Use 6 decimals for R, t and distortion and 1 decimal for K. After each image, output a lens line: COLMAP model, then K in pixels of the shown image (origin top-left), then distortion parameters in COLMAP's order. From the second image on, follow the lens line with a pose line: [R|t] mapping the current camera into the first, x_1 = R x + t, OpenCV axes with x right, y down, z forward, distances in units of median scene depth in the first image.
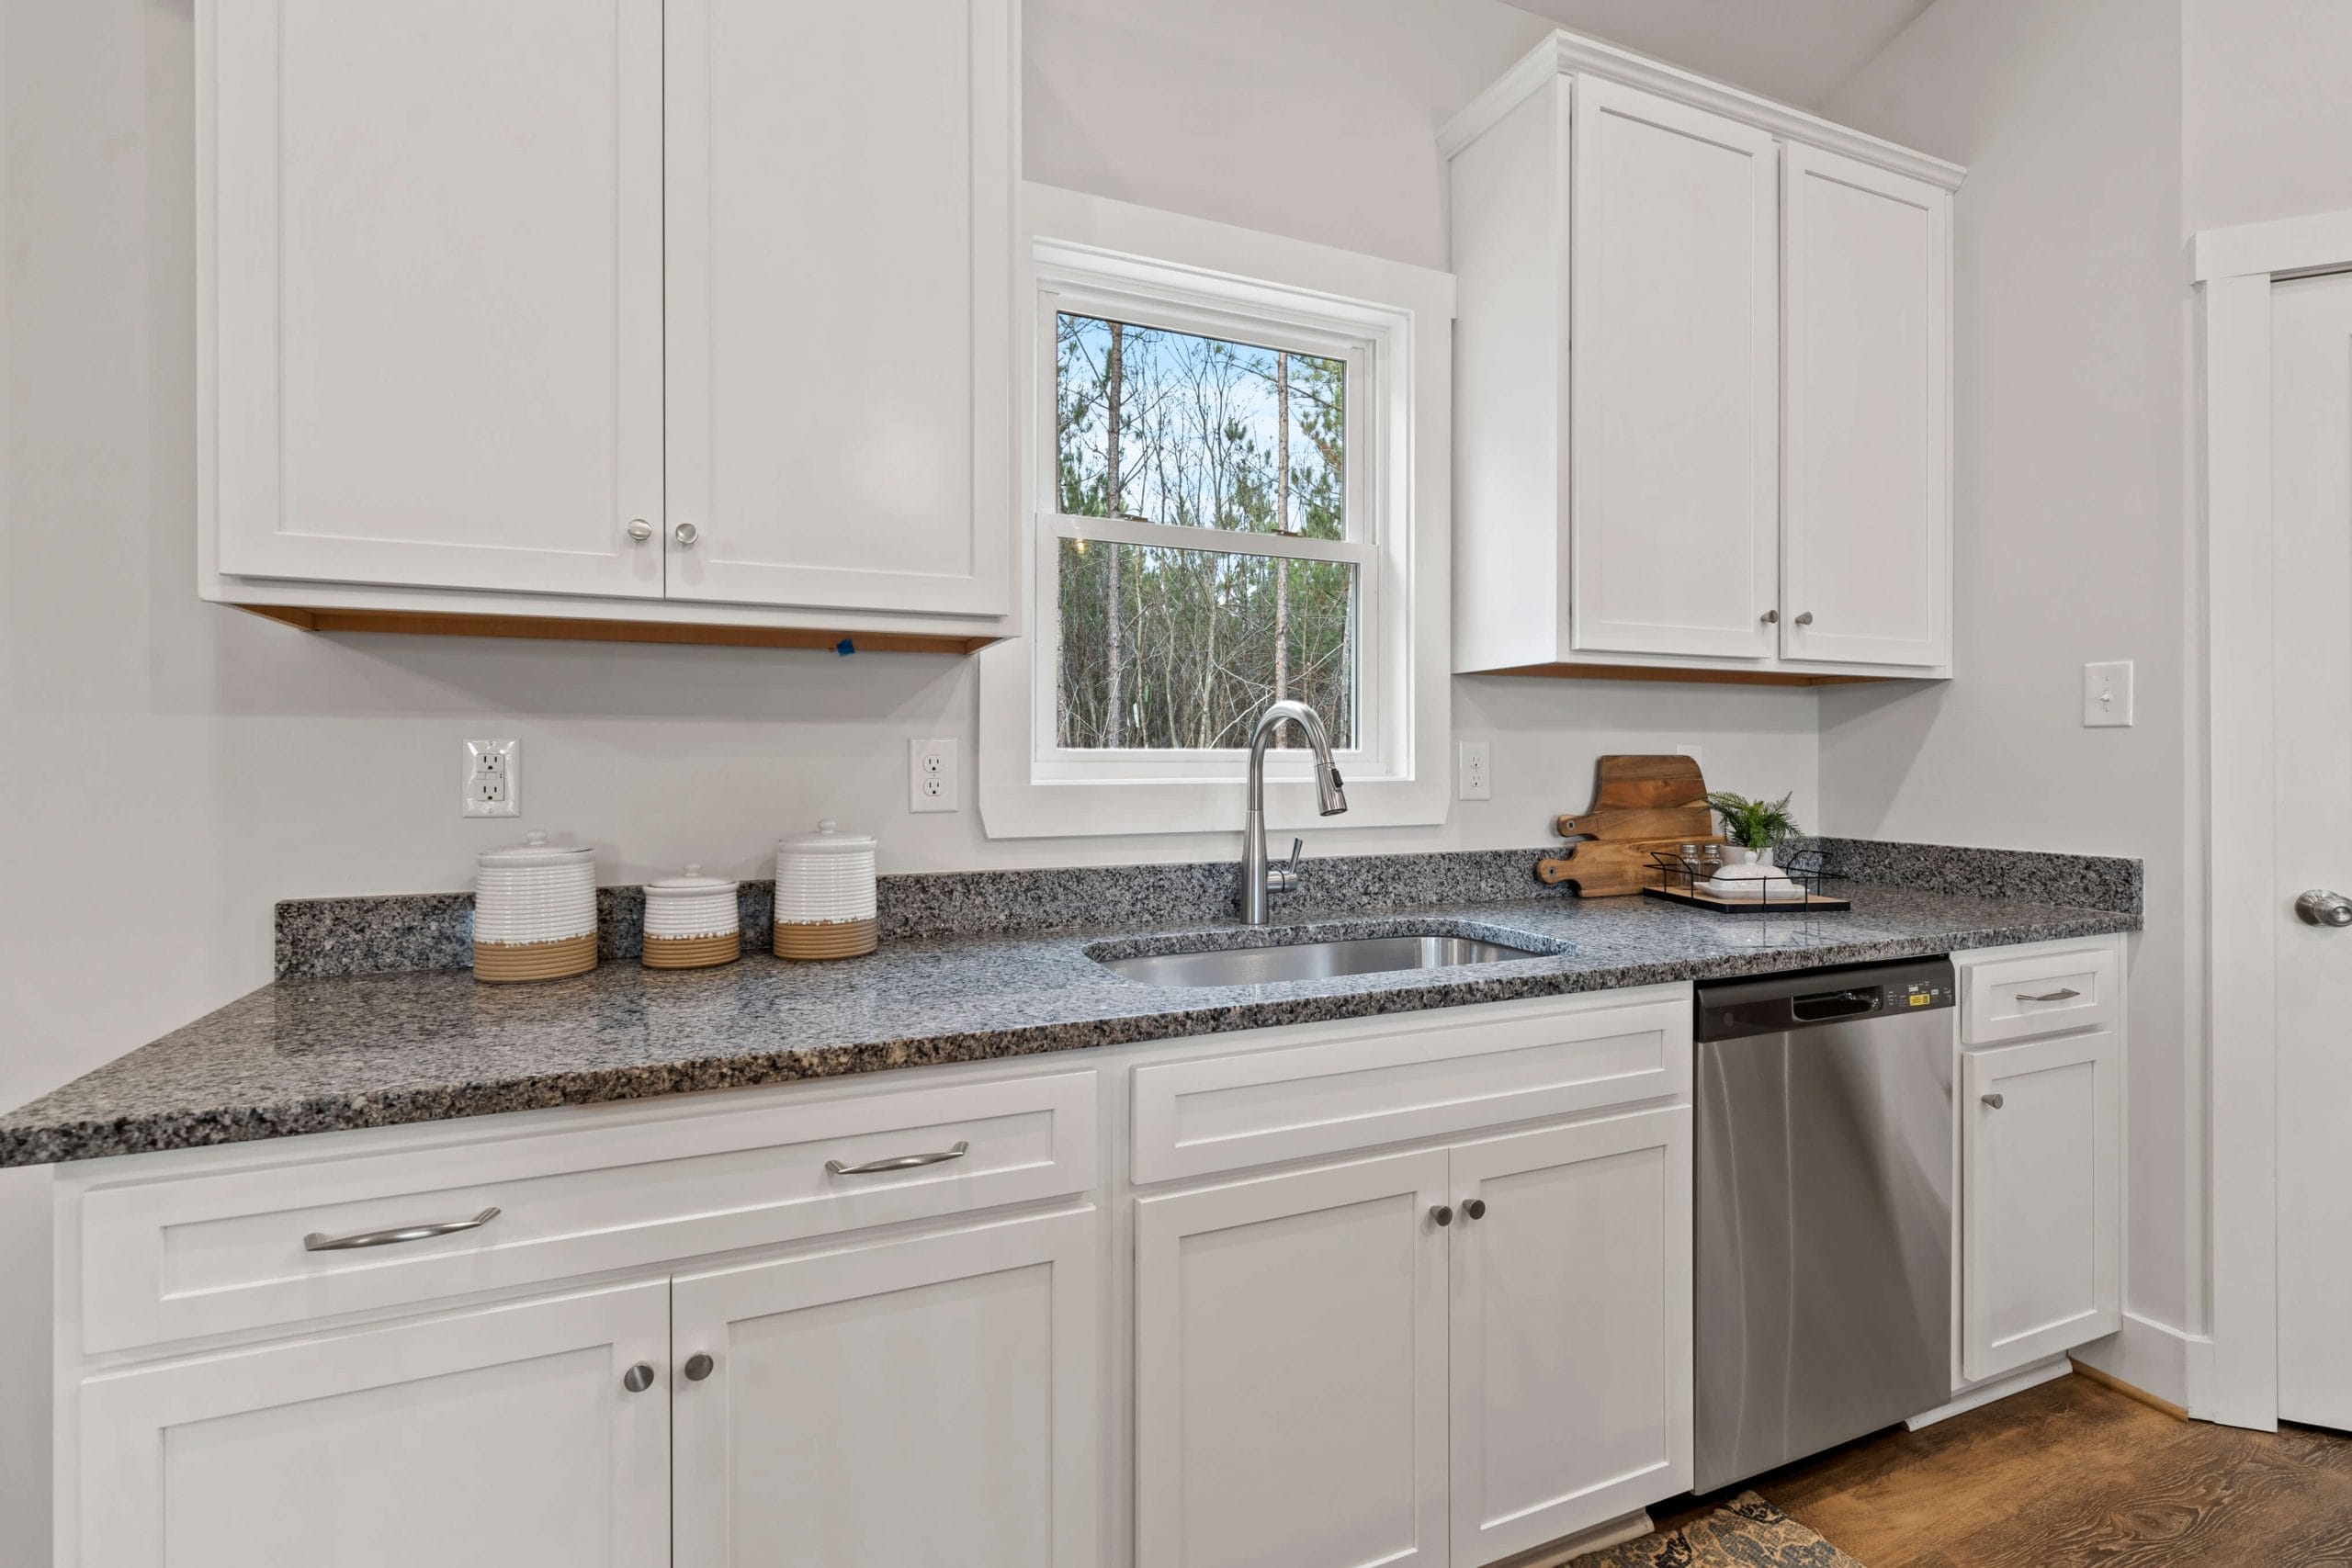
lens RADIAL K [[1149.4, 0, 1176.4], [0, 1149.4, 770.8], [0, 0, 1]] dist [0.002446, -0.000014]
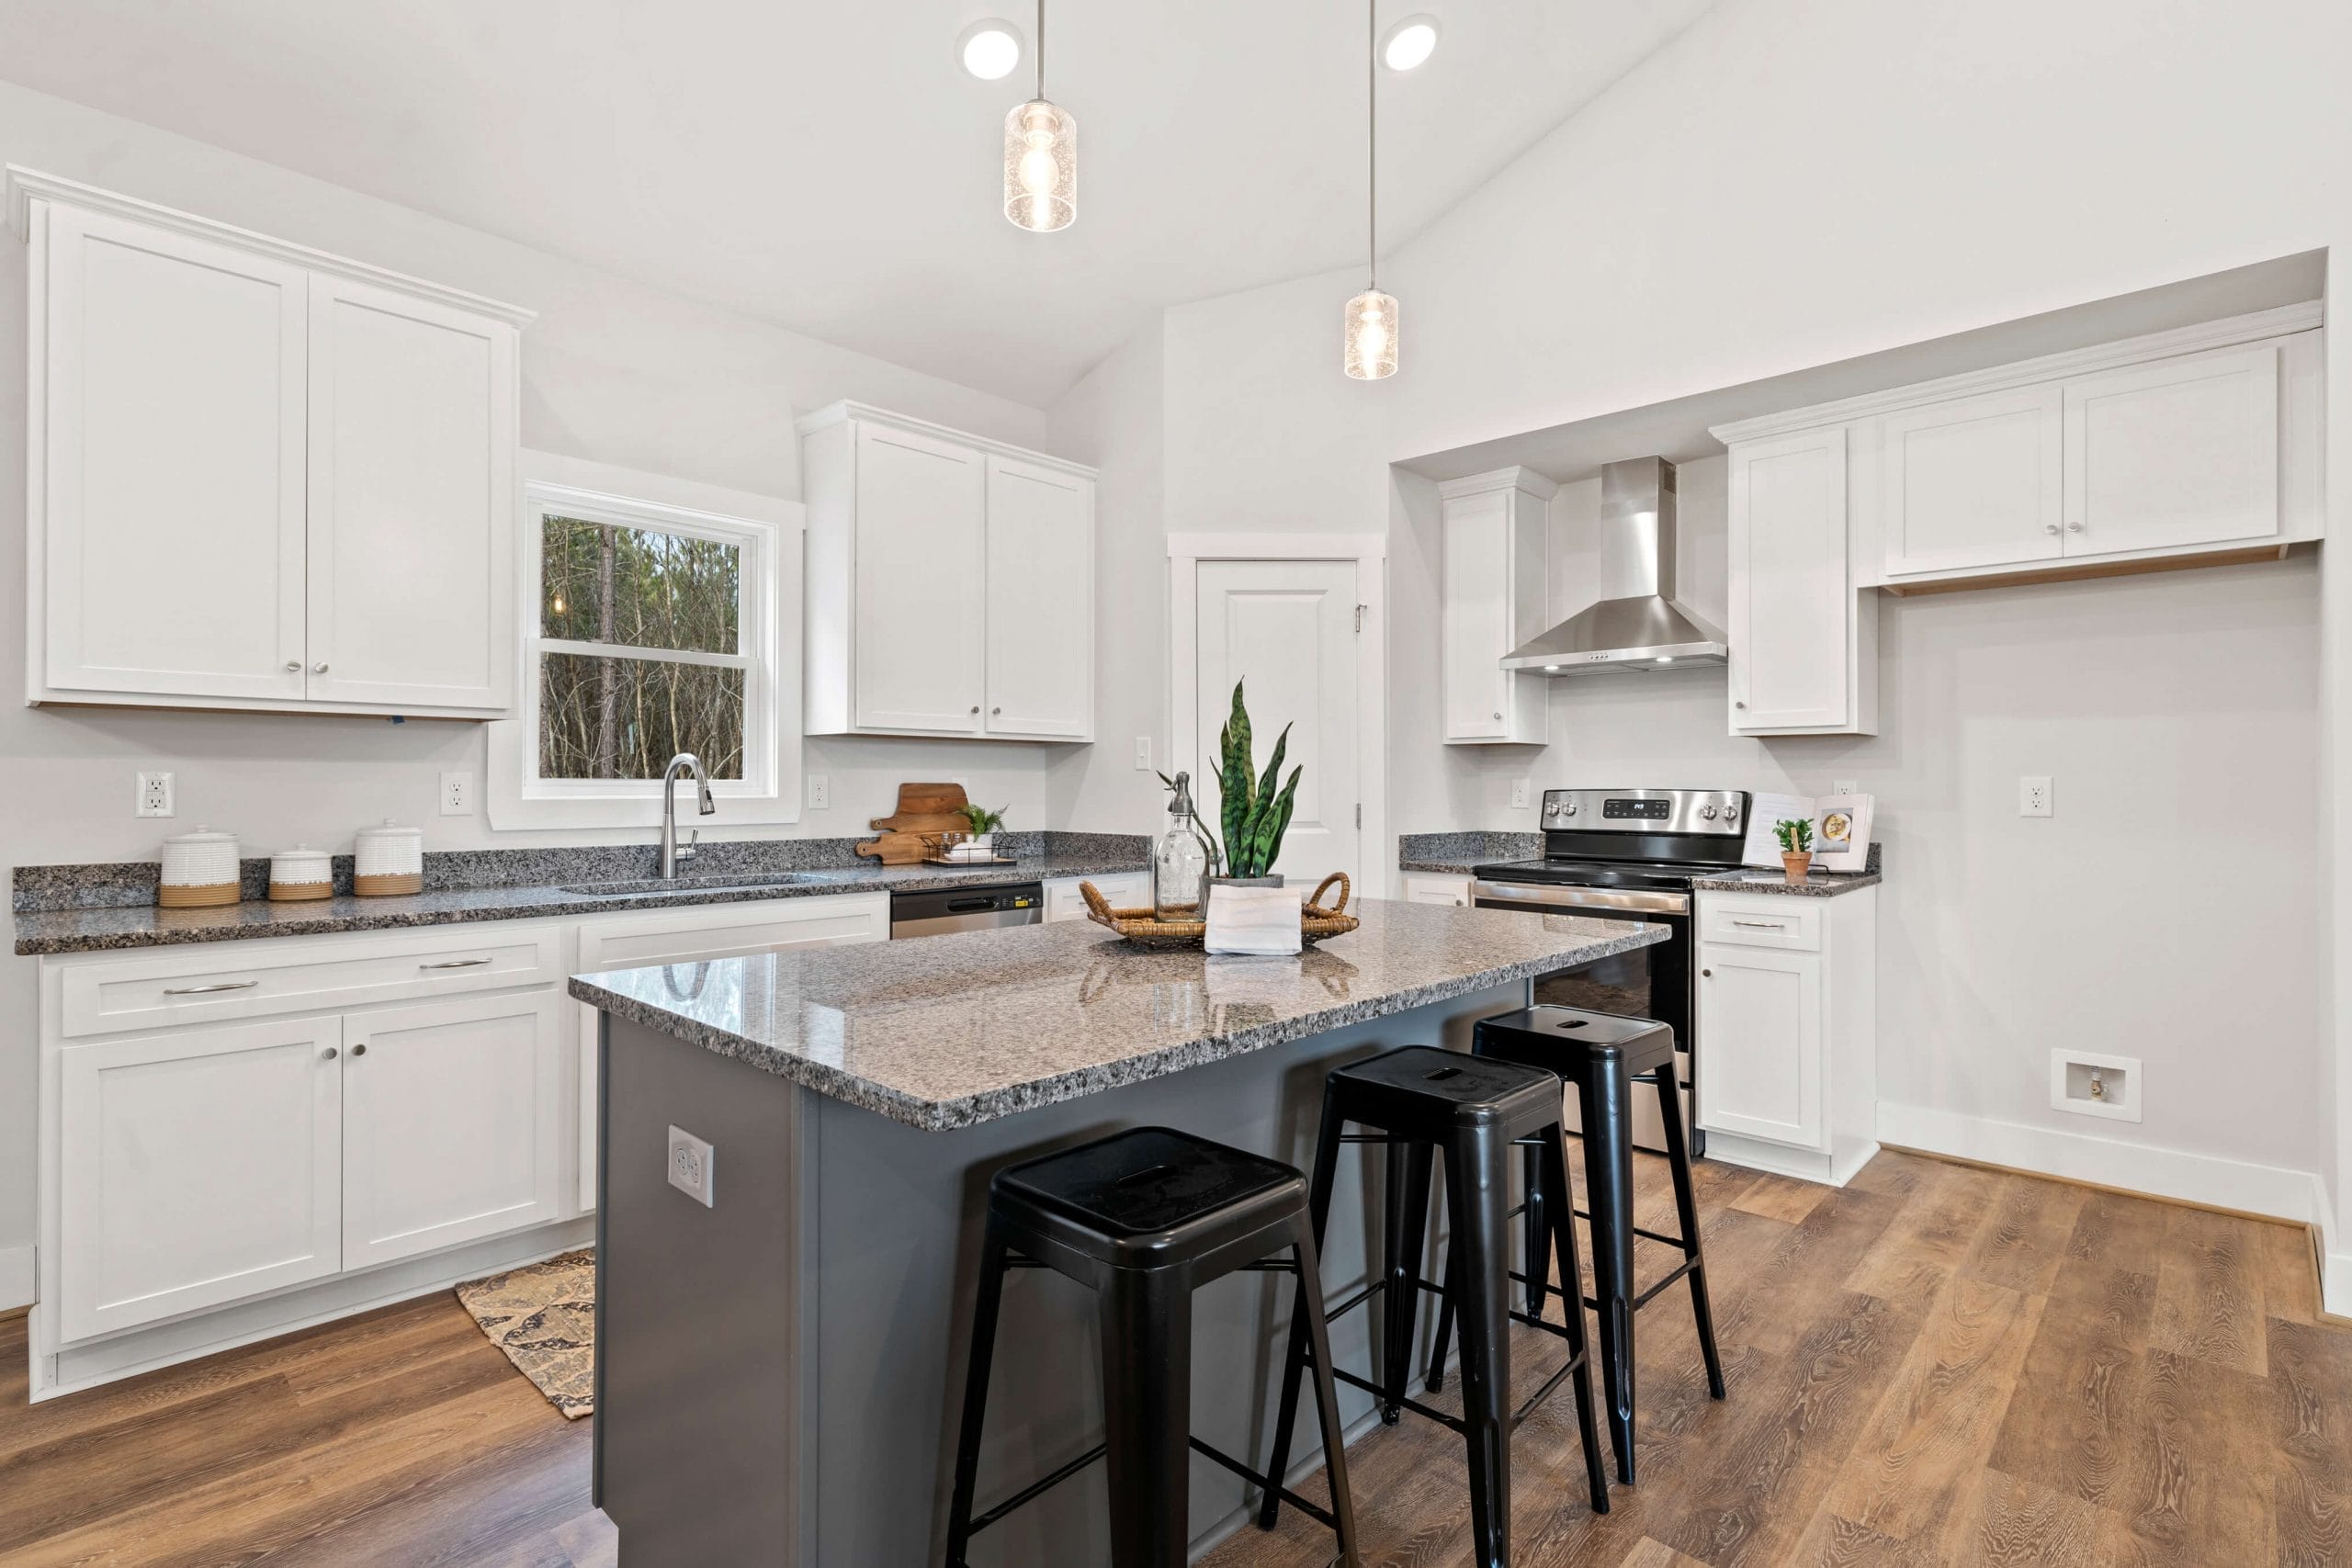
lens RADIAL K [[1149.4, 0, 1190.9], [0, 1149.4, 784.5], [0, 0, 1]] dist [0.002446, -0.000014]
pose [[0.916244, 0.003491, 0.400604, 0.095653], [0.000646, 0.999948, -0.010190, 0.007609], [-0.400619, 0.009595, 0.916194, -0.928645]]
